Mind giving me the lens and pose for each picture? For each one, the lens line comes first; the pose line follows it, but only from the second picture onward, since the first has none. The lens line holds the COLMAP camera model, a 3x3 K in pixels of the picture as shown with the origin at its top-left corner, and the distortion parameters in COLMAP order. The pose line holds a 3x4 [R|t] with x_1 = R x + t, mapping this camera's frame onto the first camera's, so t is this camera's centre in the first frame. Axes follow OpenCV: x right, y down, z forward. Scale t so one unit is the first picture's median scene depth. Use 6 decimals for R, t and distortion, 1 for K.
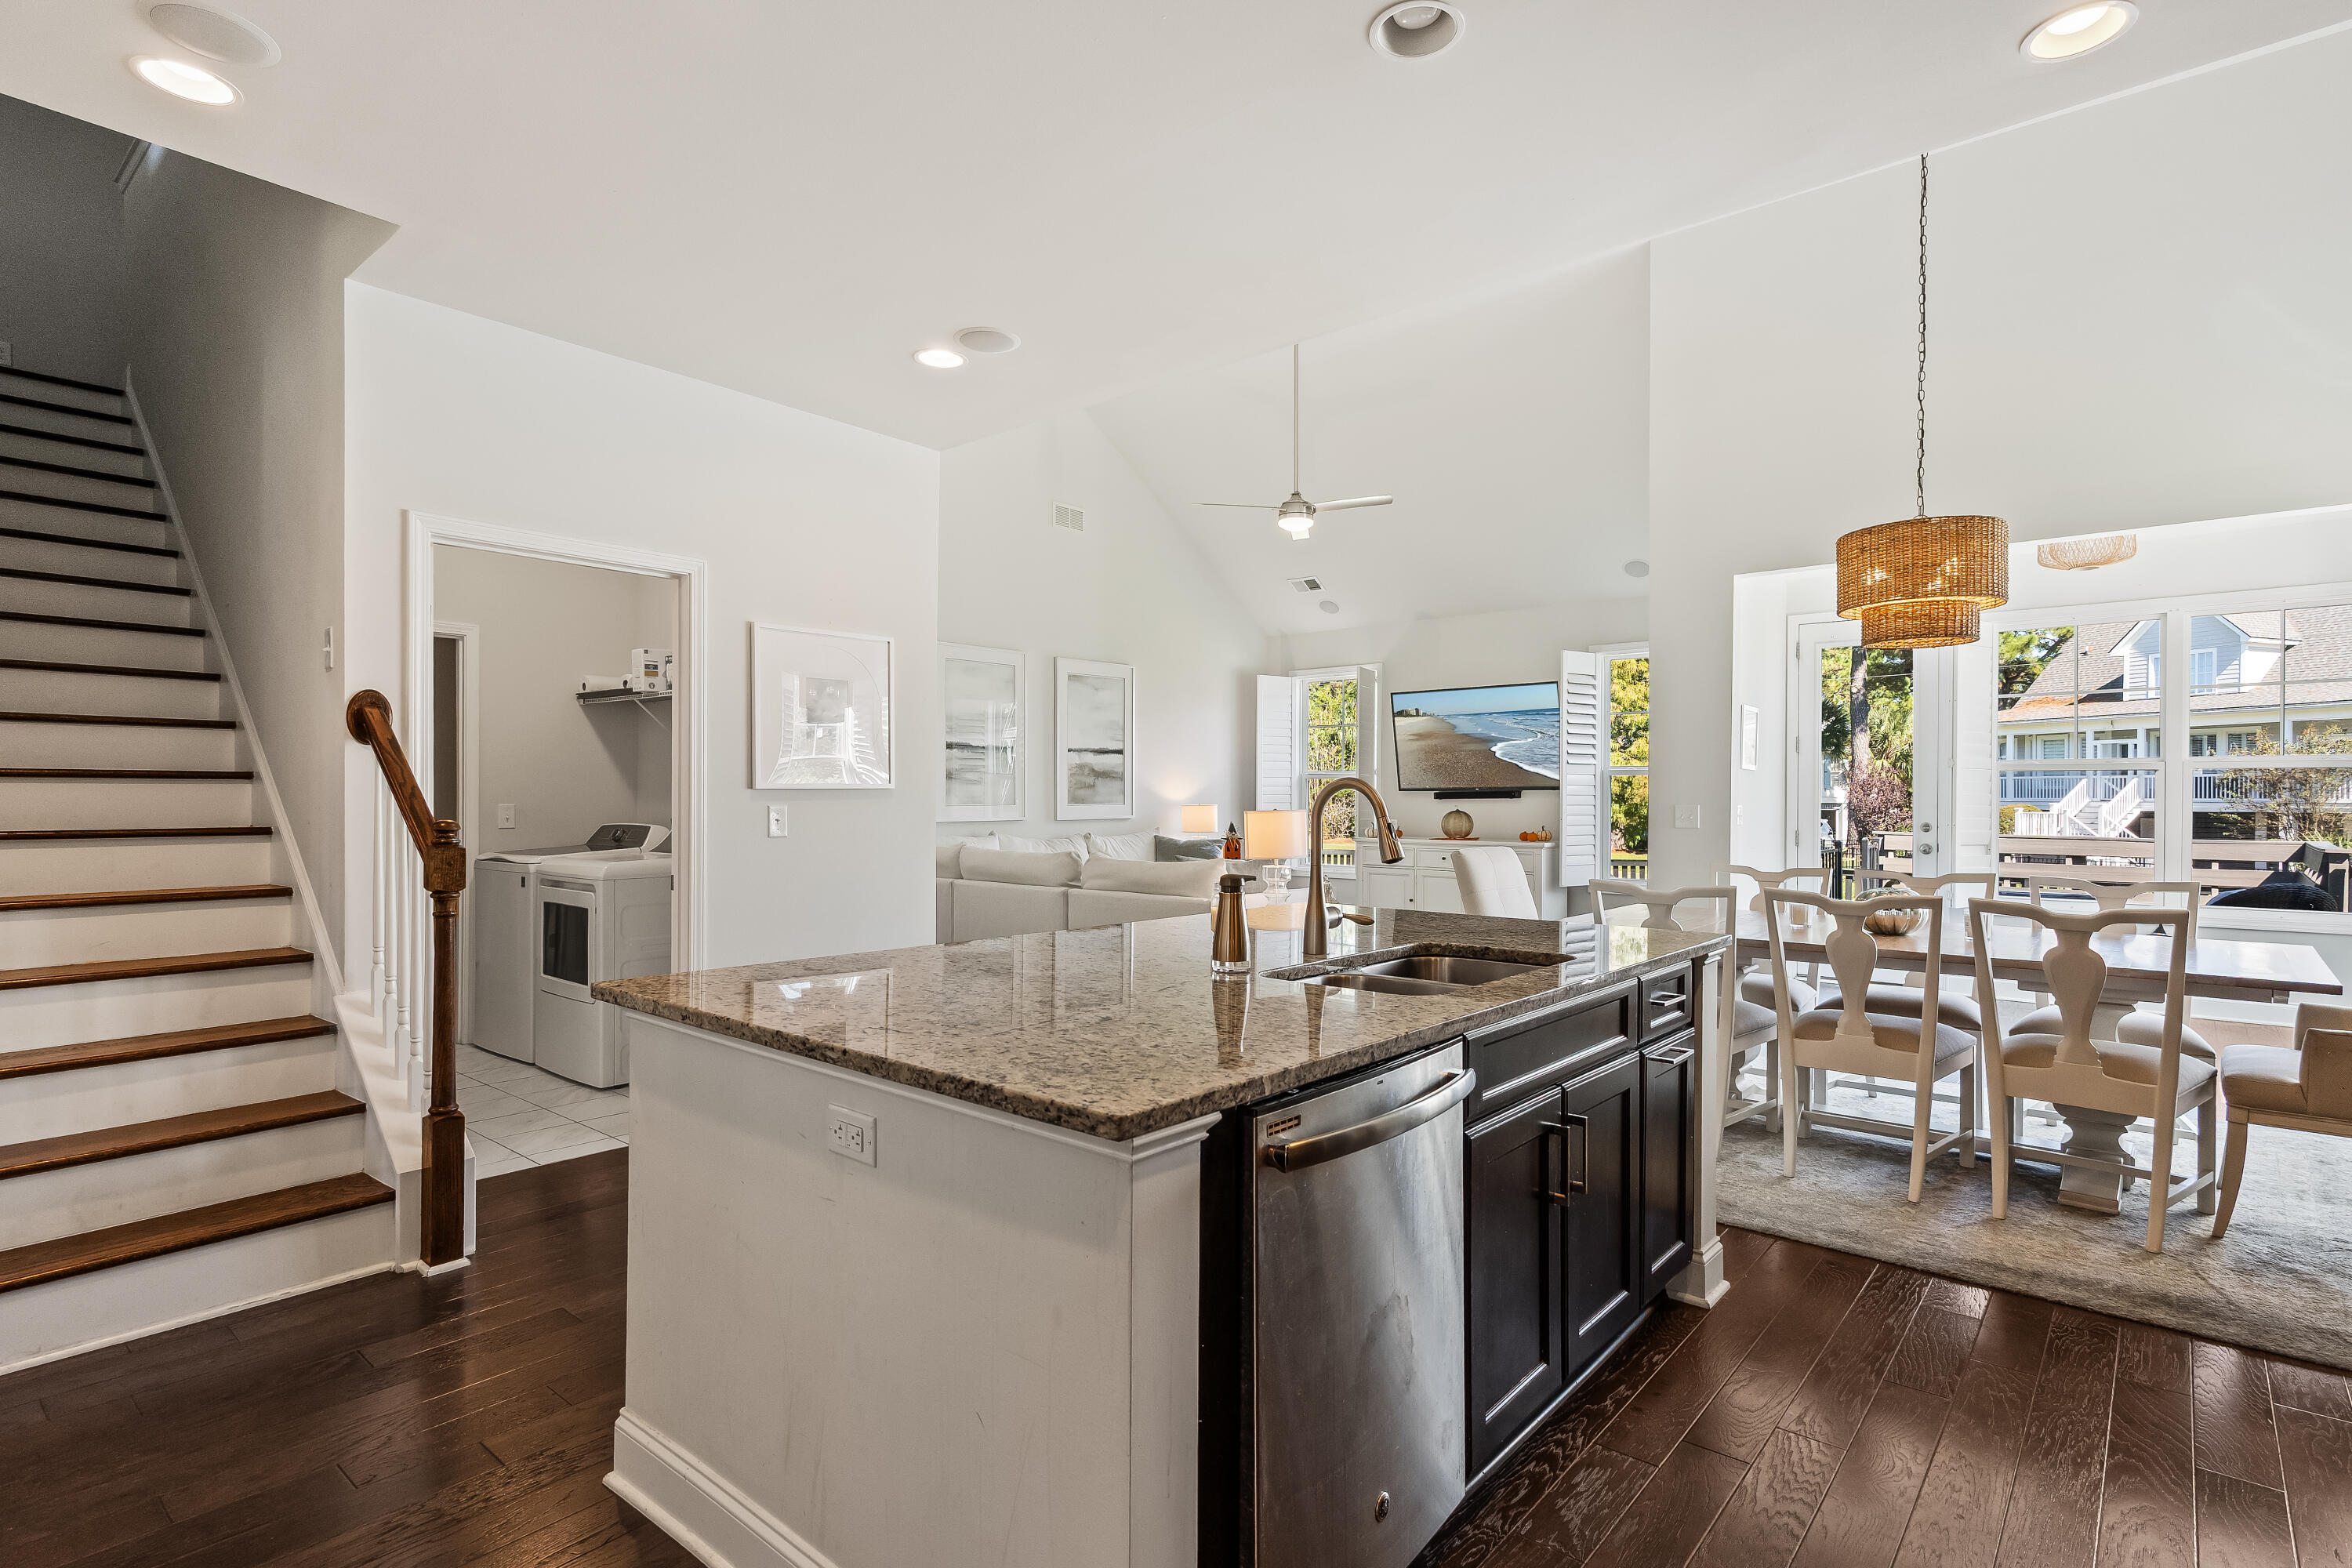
lens RADIAL K [[1174.1, 0, 1175.3], [0, 1174.1, 797.8], [0, 0, 1]] dist [0.006690, 0.000548]
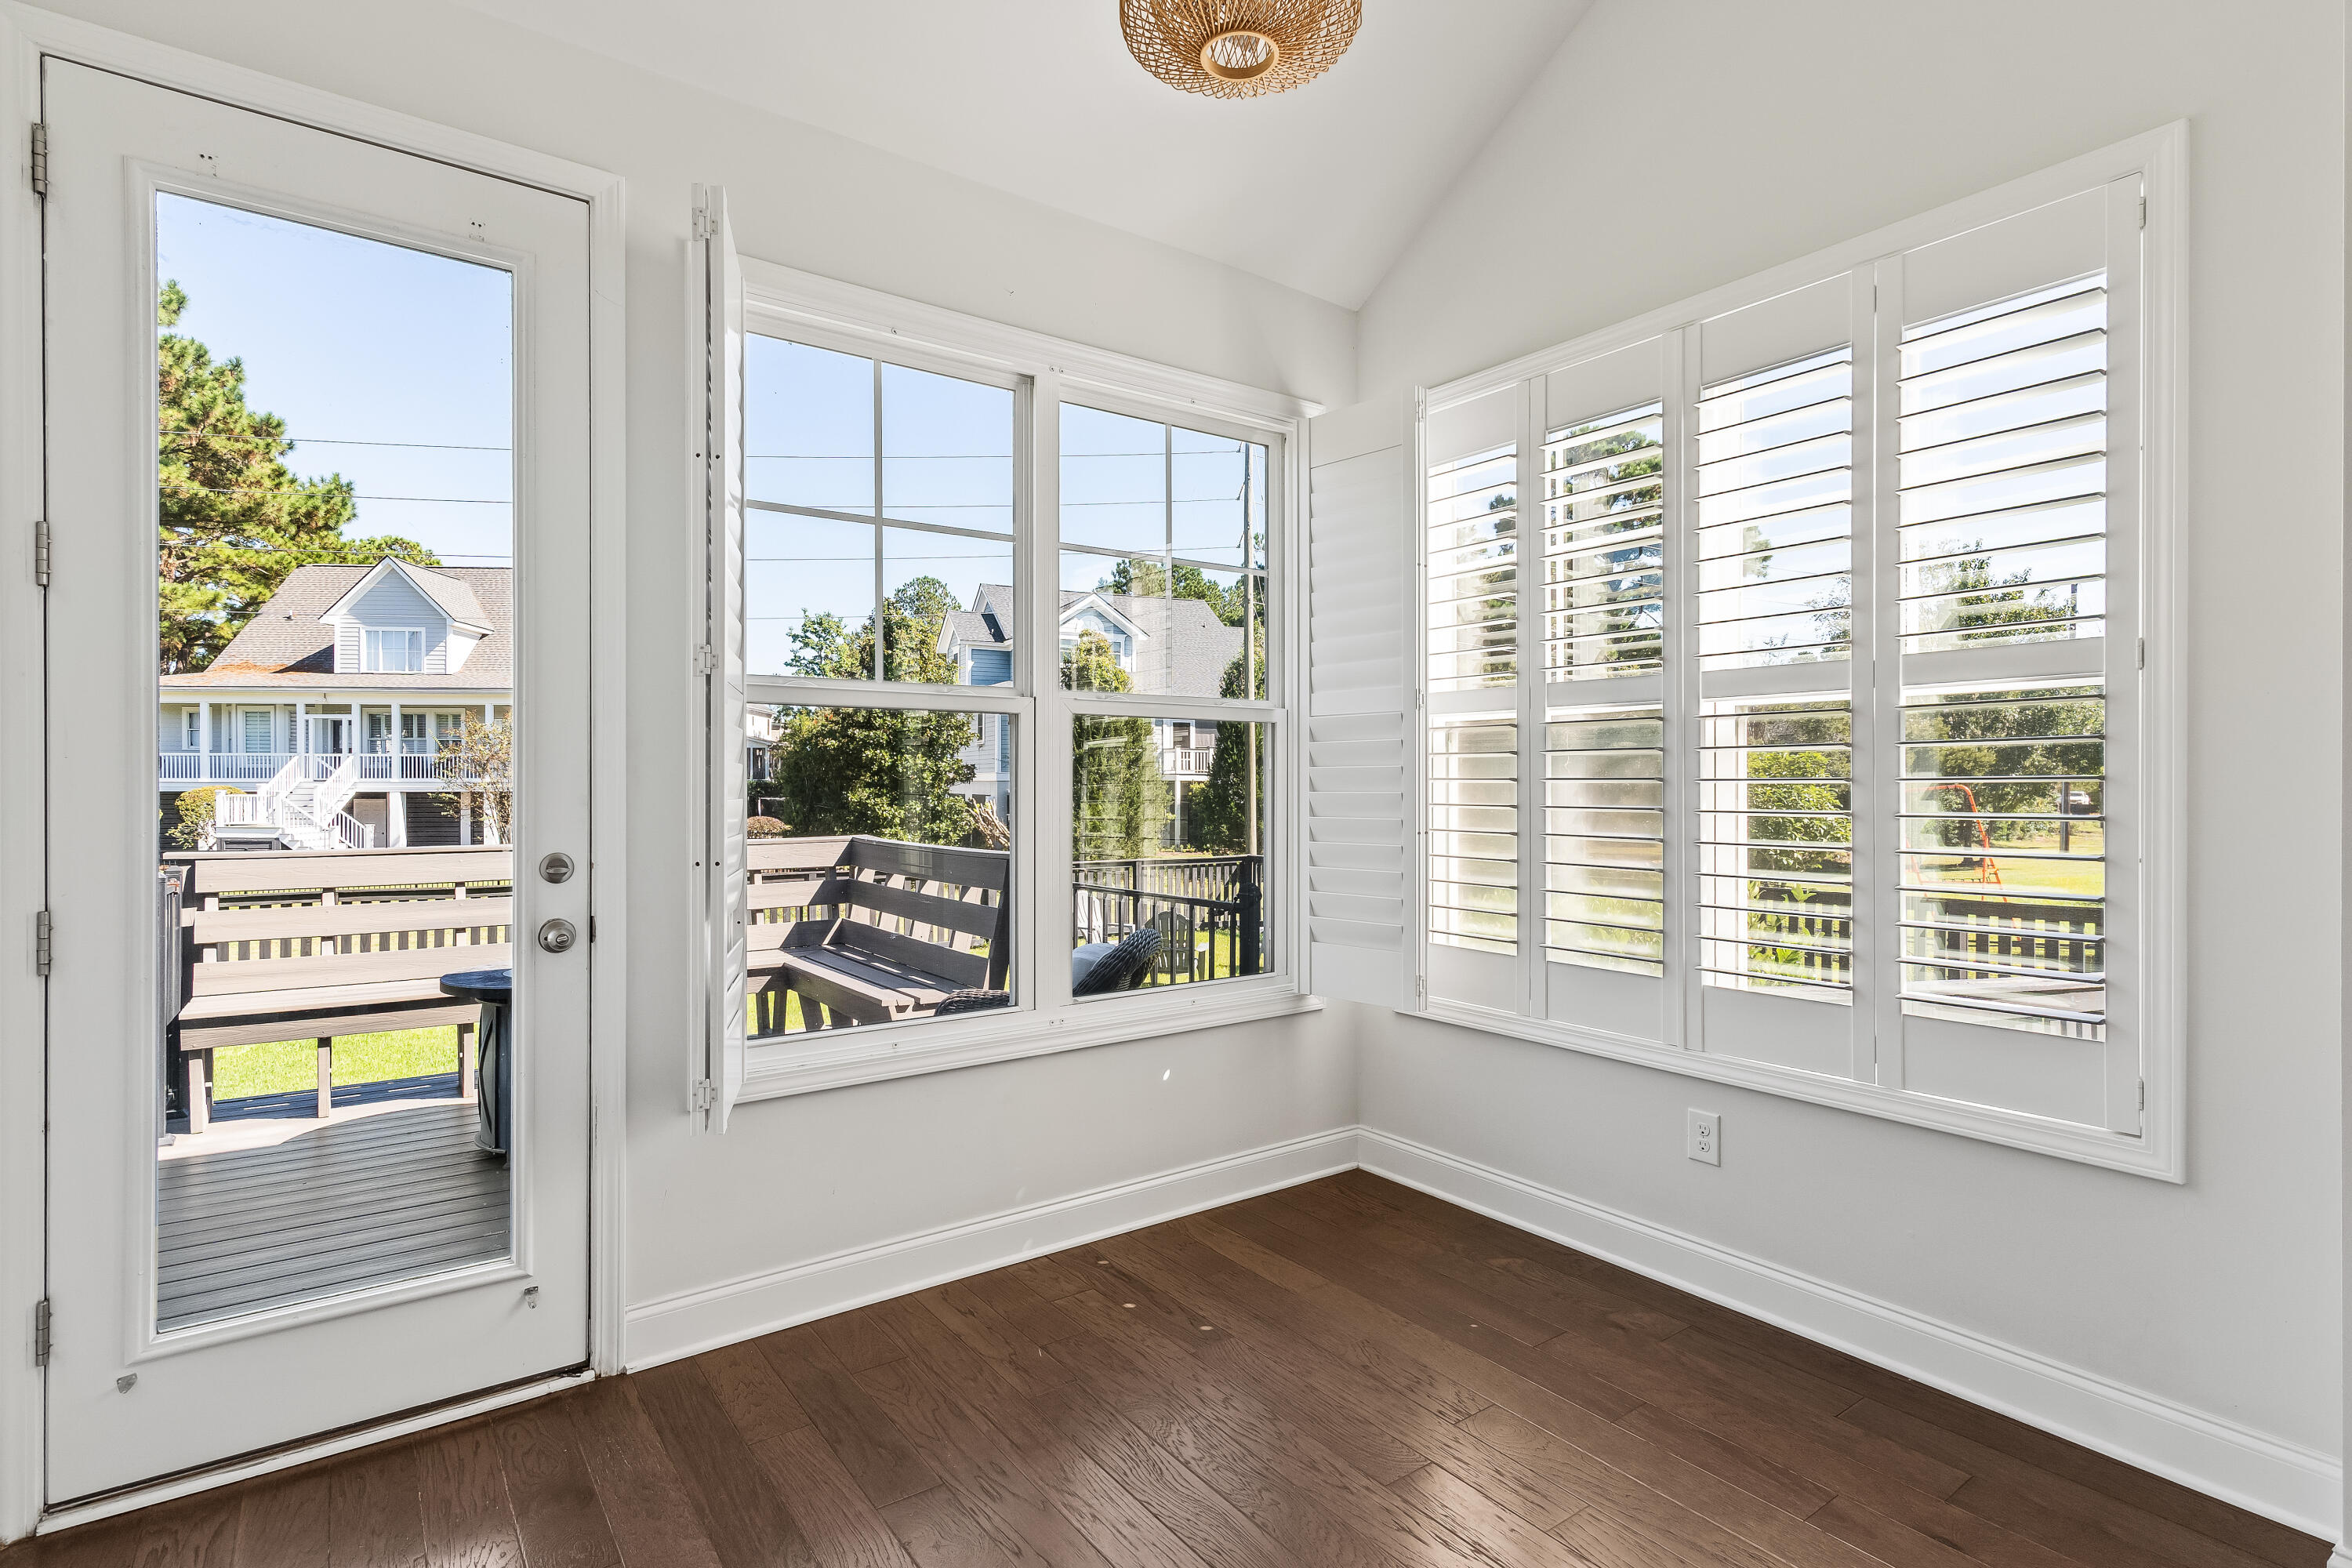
lens RADIAL K [[1174.1, 0, 1177.2], [0, 1174.1, 787.9], [0, 0, 1]] dist [0.006690, 0.000548]
pose [[0.241742, -0.007503, 0.970312, 0.068775], [-0.000662, 0.999969, 0.007897, 0.000232], [-0.970340, -0.002551, 0.241729, 0.140671]]
